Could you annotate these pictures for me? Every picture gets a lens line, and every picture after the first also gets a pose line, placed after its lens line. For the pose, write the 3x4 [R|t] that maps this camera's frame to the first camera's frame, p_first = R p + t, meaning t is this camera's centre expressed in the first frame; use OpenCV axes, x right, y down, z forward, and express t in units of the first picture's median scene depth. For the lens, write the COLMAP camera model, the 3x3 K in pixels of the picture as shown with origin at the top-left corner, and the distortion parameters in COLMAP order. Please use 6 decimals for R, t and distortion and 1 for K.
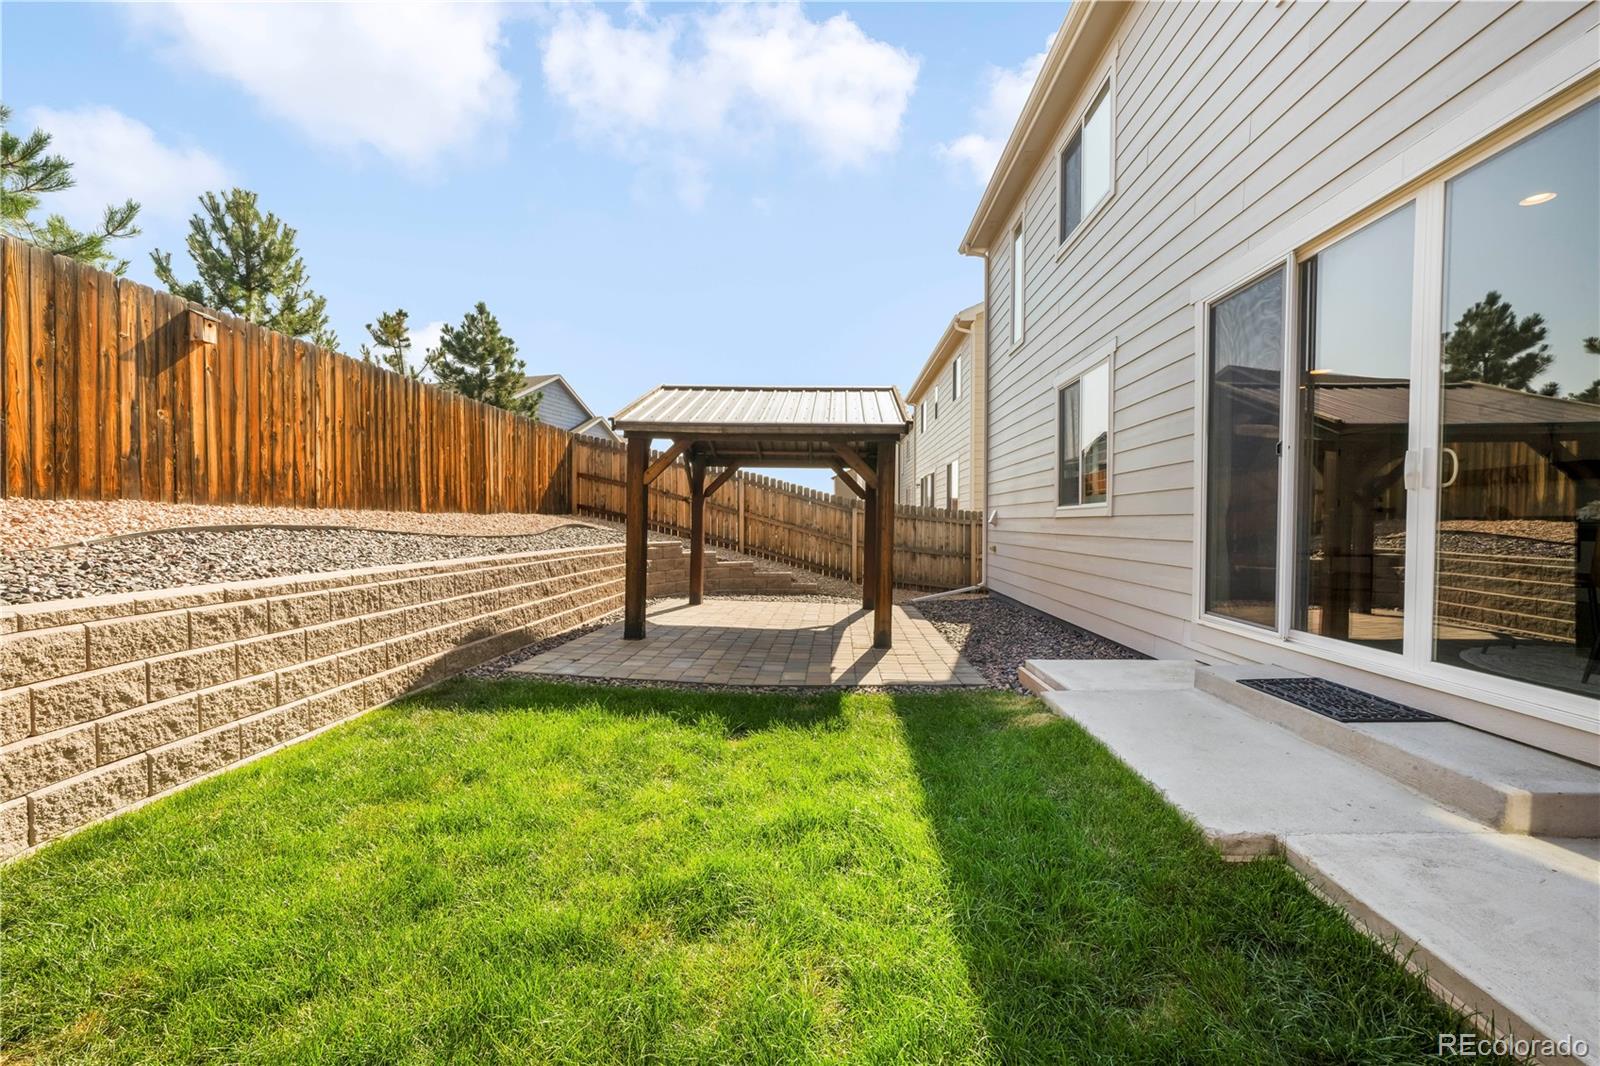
lens RADIAL K [[650.4, 0, 792.2], [0, 650.4, 536.3], [0, 0, 1]] dist [-0.000289, 0.000866]
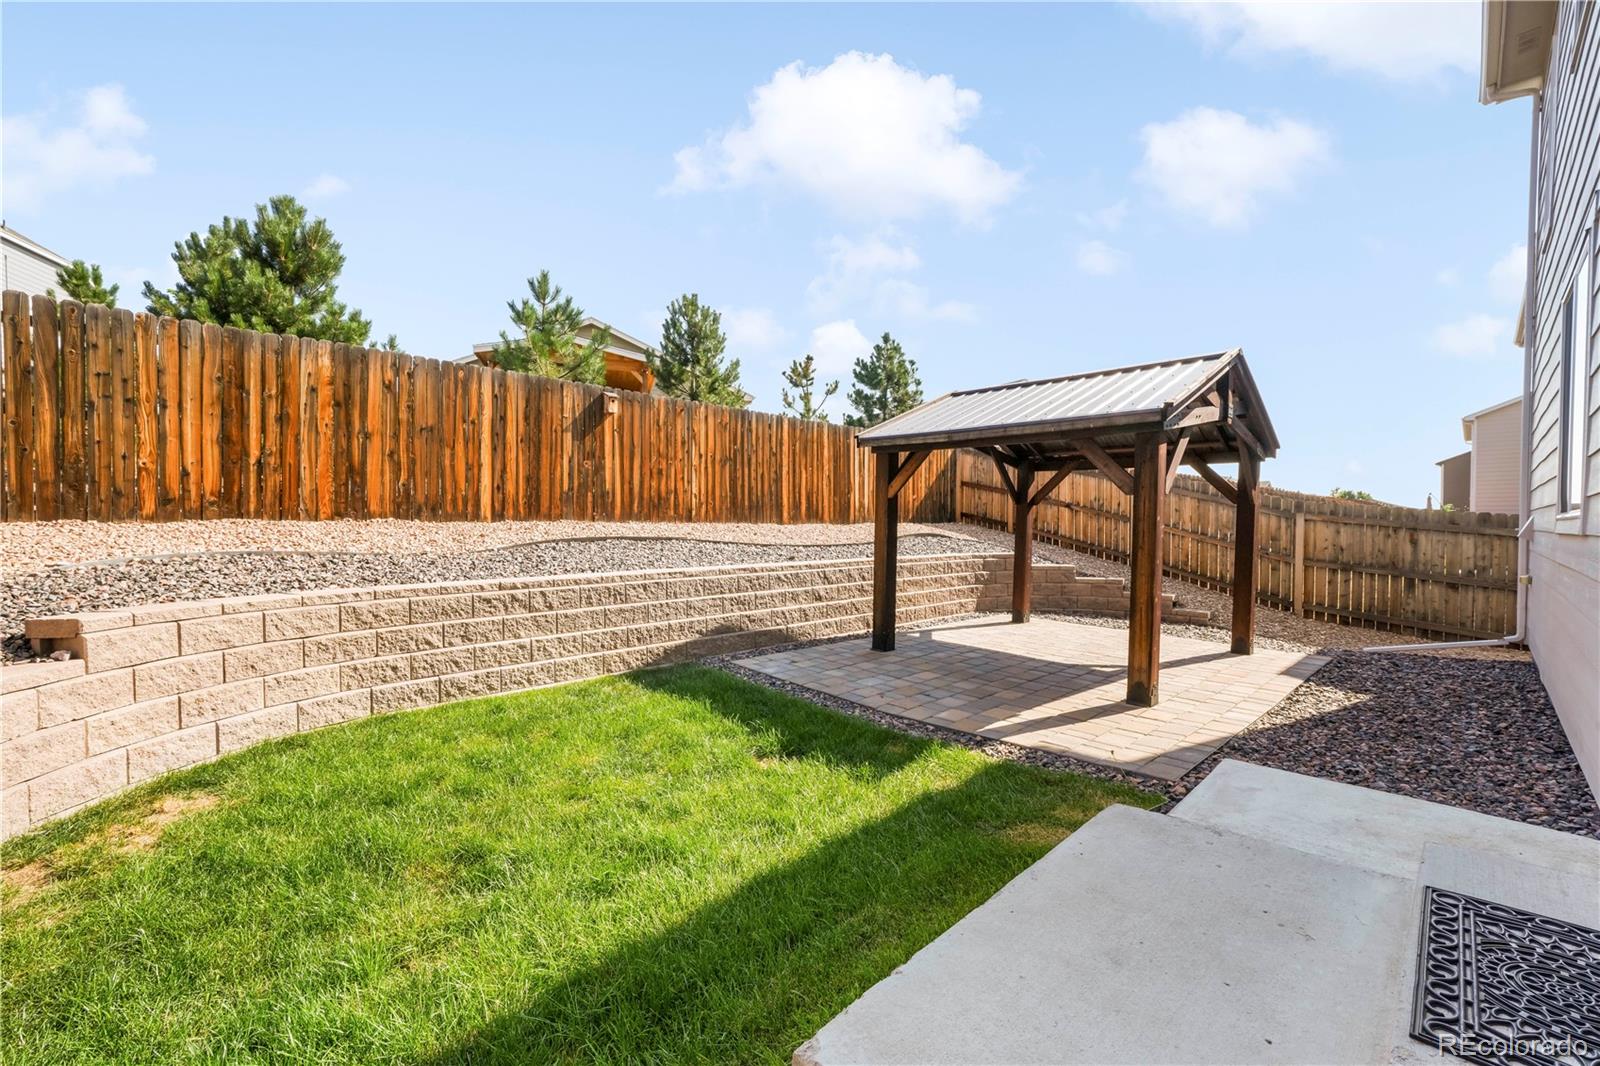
lens RADIAL K [[650.4, 0, 792.2], [0, 650.4, 536.3], [0, 0, 1]] dist [-0.000289, 0.000866]
pose [[0.733542, 0.011678, -0.679544, 0.404658], [-0.014542, 0.999893, 0.001485, -0.023498], [0.679489, 0.008793, 0.733633, 0.187039]]
